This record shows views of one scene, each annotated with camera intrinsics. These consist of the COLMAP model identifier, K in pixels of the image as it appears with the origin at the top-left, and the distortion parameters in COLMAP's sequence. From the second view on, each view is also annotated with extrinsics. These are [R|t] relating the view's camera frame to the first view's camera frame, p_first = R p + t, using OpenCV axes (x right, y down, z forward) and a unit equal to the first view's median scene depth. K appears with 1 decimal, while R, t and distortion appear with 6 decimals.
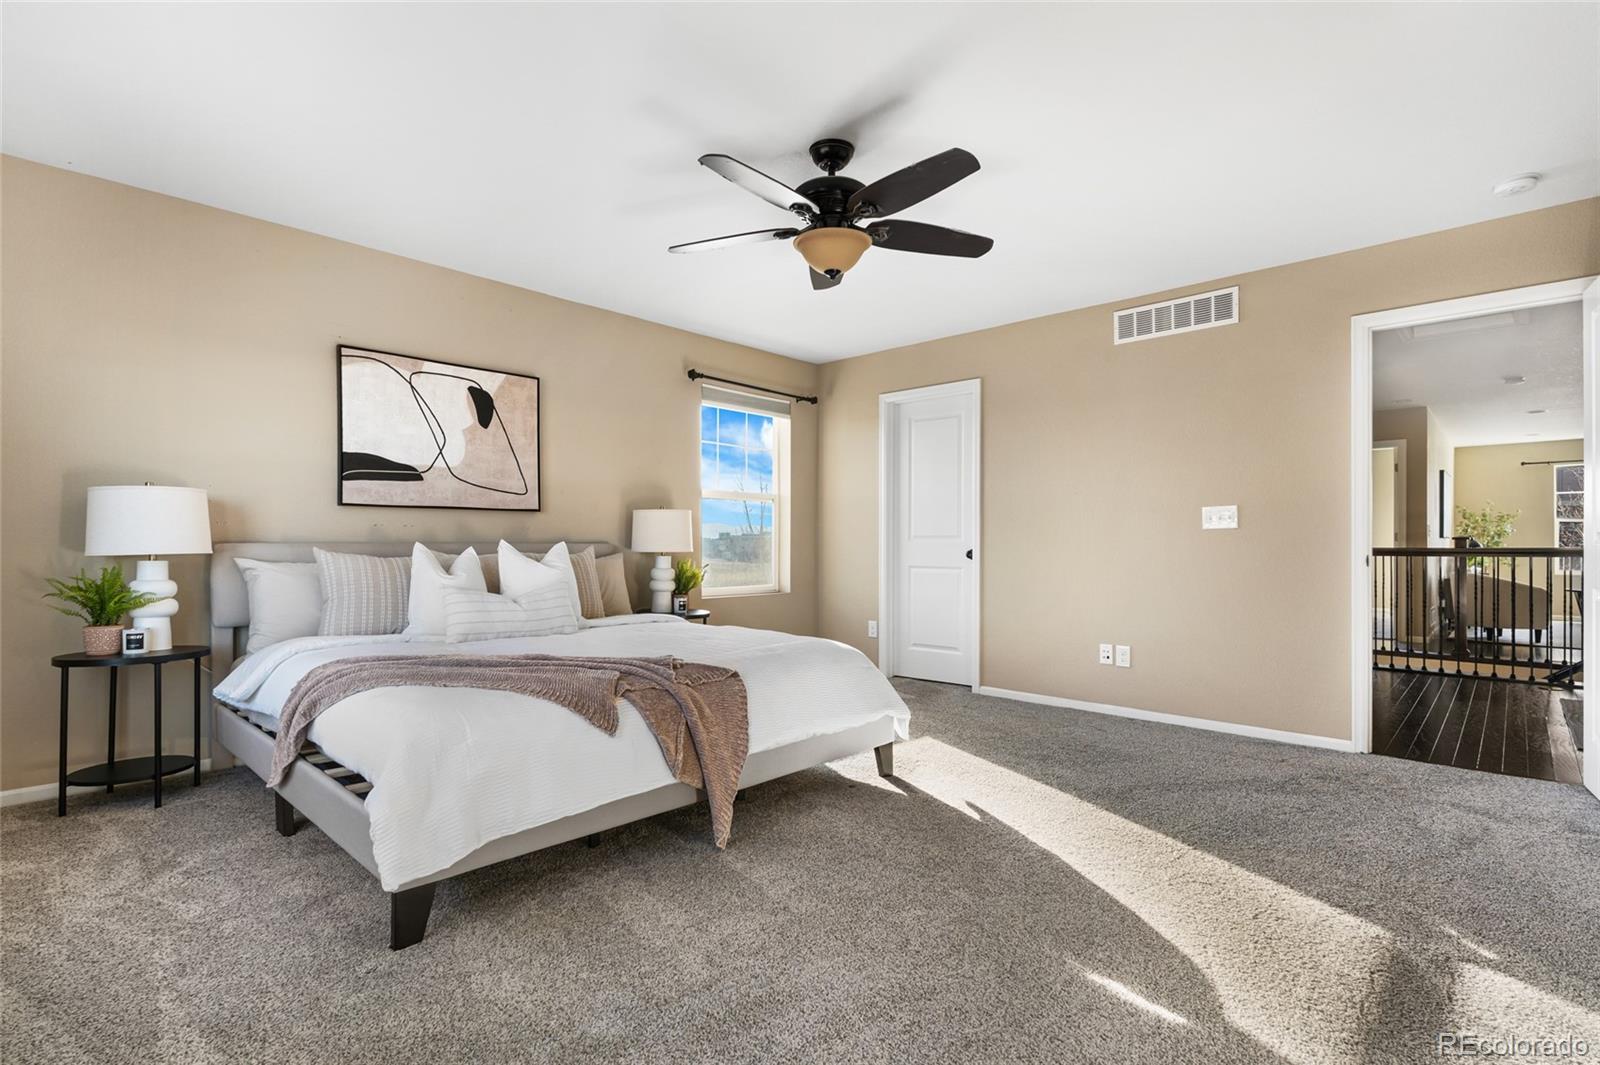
lens RADIAL K [[759.9, 0, 796.5], [0, 759.9, 537.3], [0, 0, 1]] dist [0.004716, 0.000084]
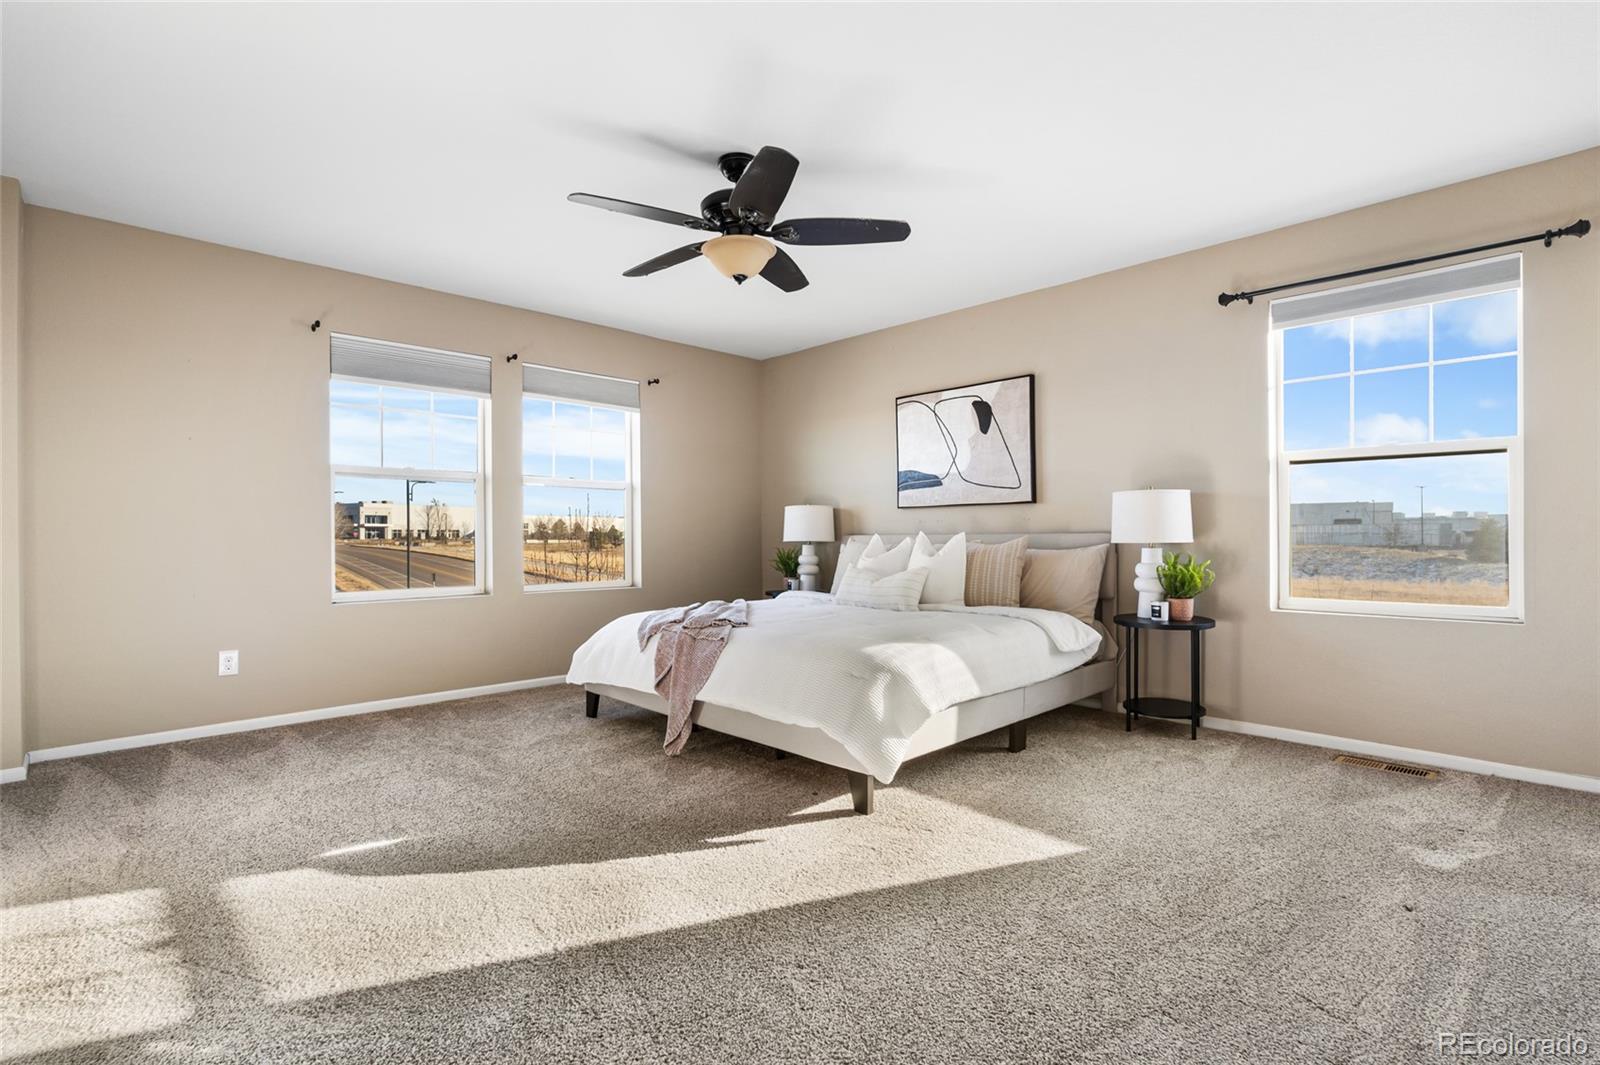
lens RADIAL K [[759.9, 0, 796.5], [0, 759.9, 537.3], [0, 0, 1]] dist [0.004716, 0.000084]
pose [[-0.047147, -0.000778, -0.998888, 0.839948], [0.011129, 0.999937, -0.001304, 0.012306], [0.998826, -0.011178, -0.047136, 0.859510]]
